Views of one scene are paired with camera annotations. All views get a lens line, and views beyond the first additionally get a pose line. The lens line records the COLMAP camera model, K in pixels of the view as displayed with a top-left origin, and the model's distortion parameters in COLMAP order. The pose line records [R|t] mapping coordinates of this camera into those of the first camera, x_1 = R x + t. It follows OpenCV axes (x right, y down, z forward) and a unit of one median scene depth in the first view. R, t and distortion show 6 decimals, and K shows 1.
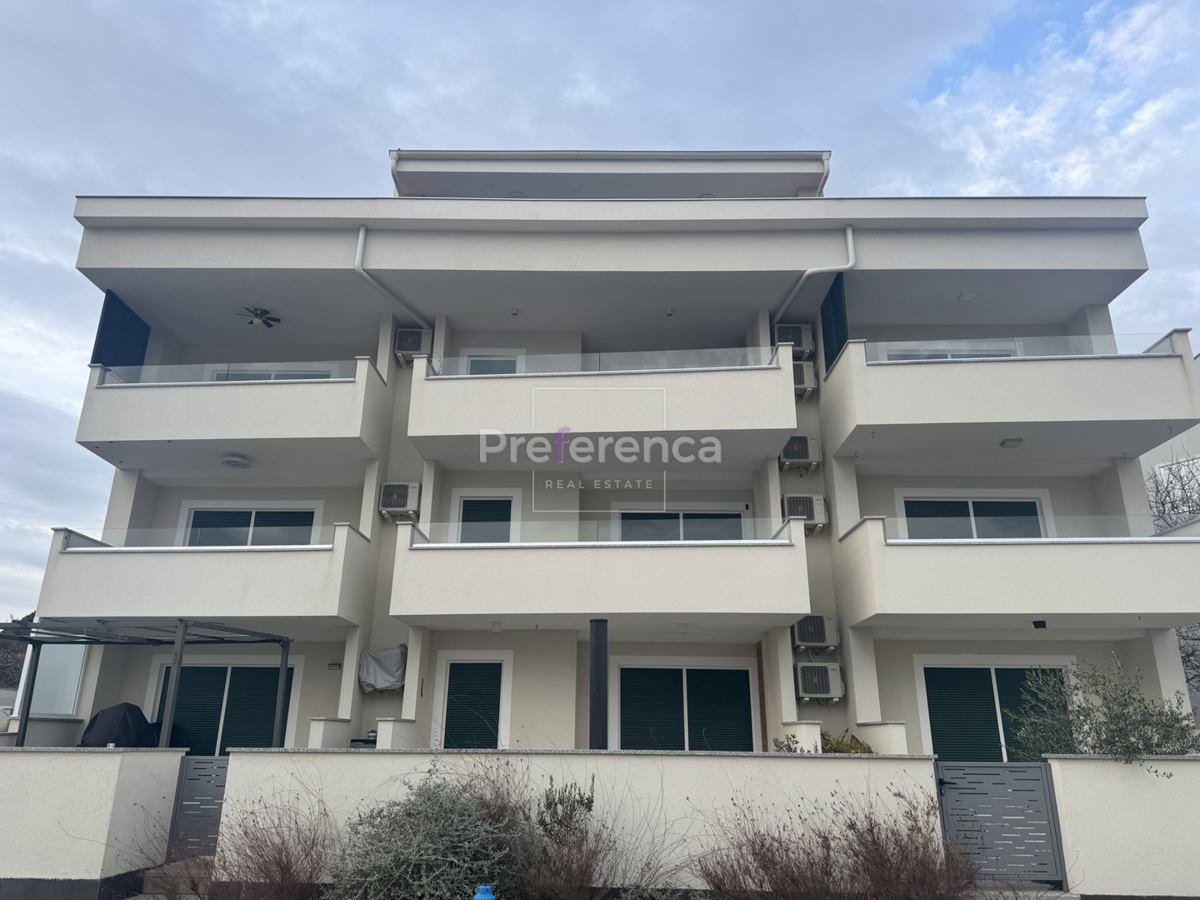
lens RADIAL K [[843.2, 0, 600.0], [0, 843.2, 450.0], [0, 0, 1]] dist [0.039595, -0.051379]
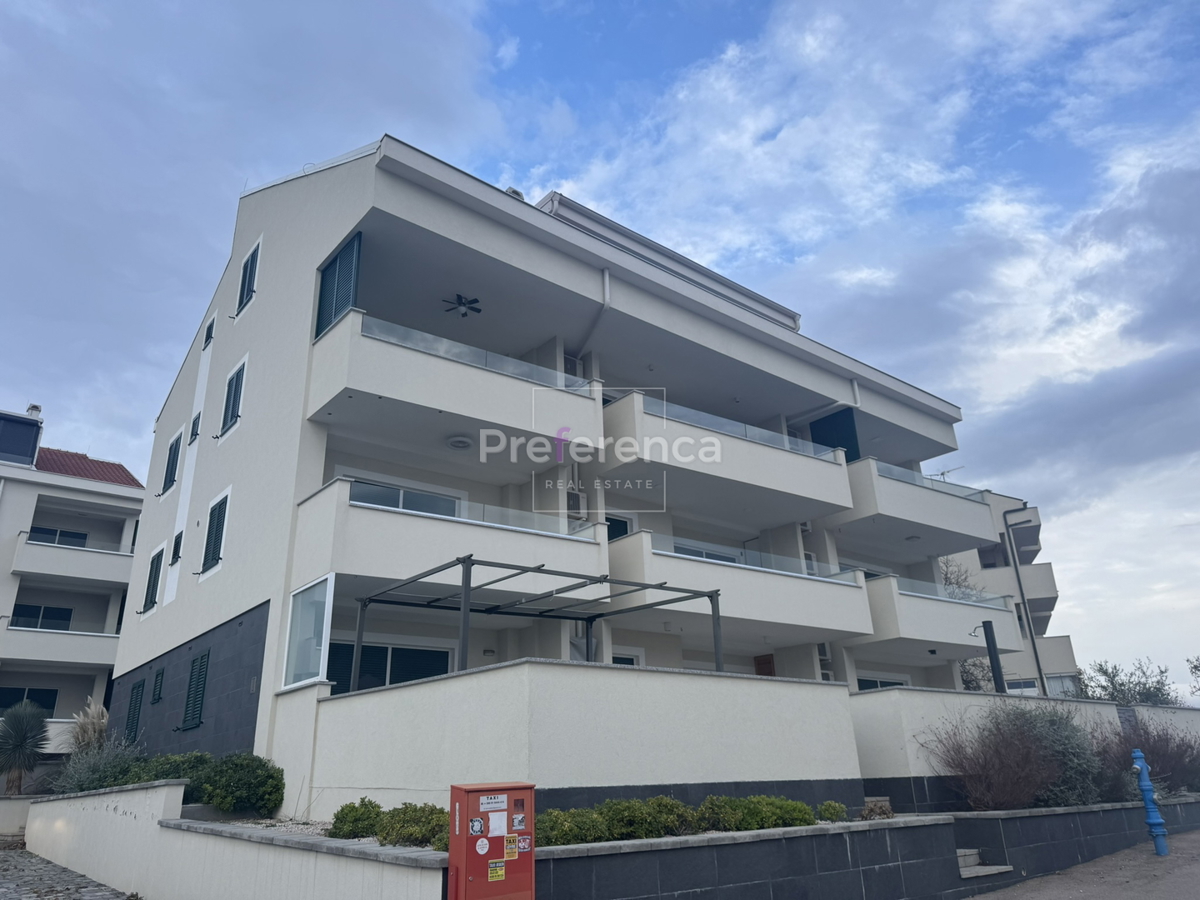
lens RADIAL K [[841.7, 0, 596.6], [0, 841.7, 454.2], [0, 0, 1]] dist [0.042482, -0.053635]
pose [[0.769421, 0.204373, 0.605163, -0.957884], [-0.175556, 0.978606, -0.107284, 0.109705], [-0.614143, -0.023693, 0.788839, 0.103737]]
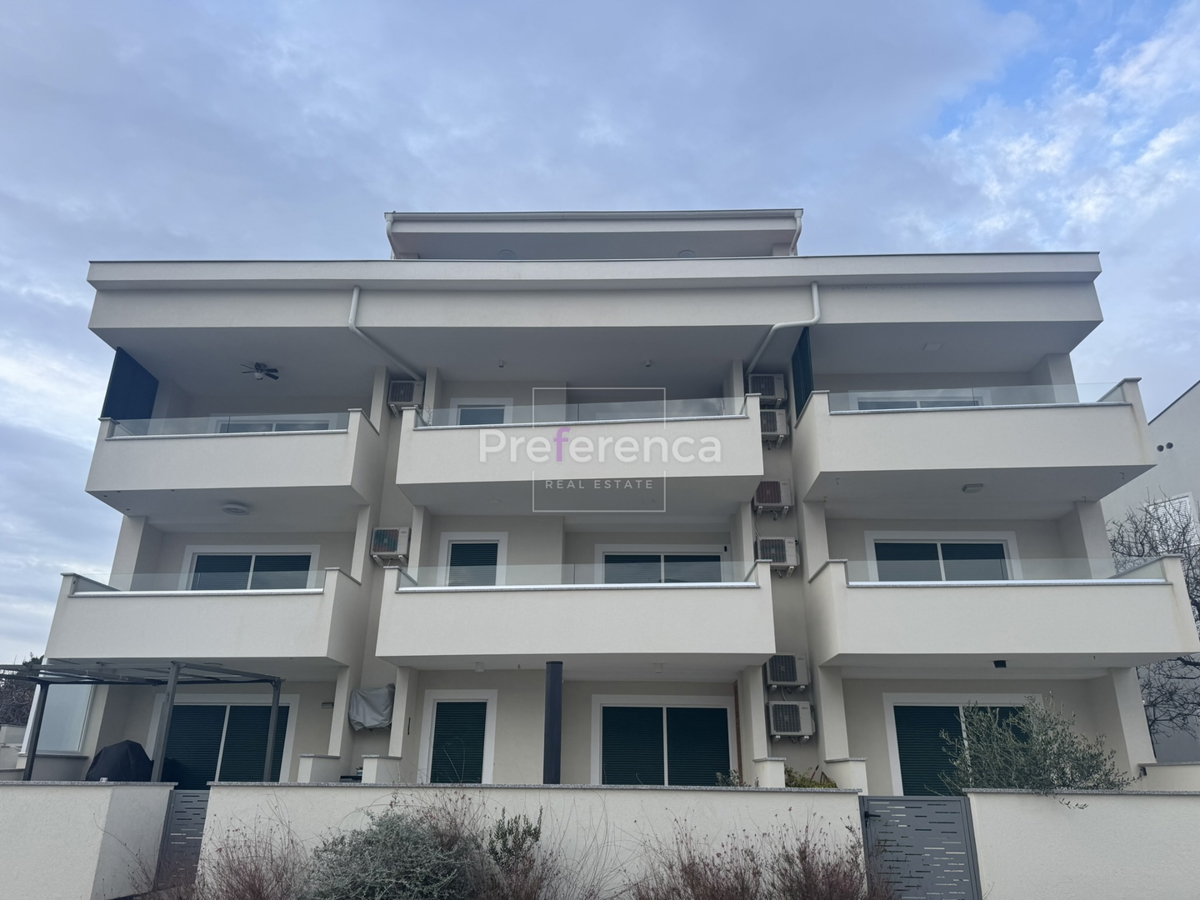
lens RADIAL K [[841.7, 0, 596.6], [0, 841.7, 454.2], [0, 0, 1]] dist [0.042482, -0.053635]
pose [[0.999779, -0.006497, -0.019999, 0.043245], [0.005752, 0.999295, -0.037108, -0.013418], [0.020226, 0.036985, 0.999111, -0.048570]]
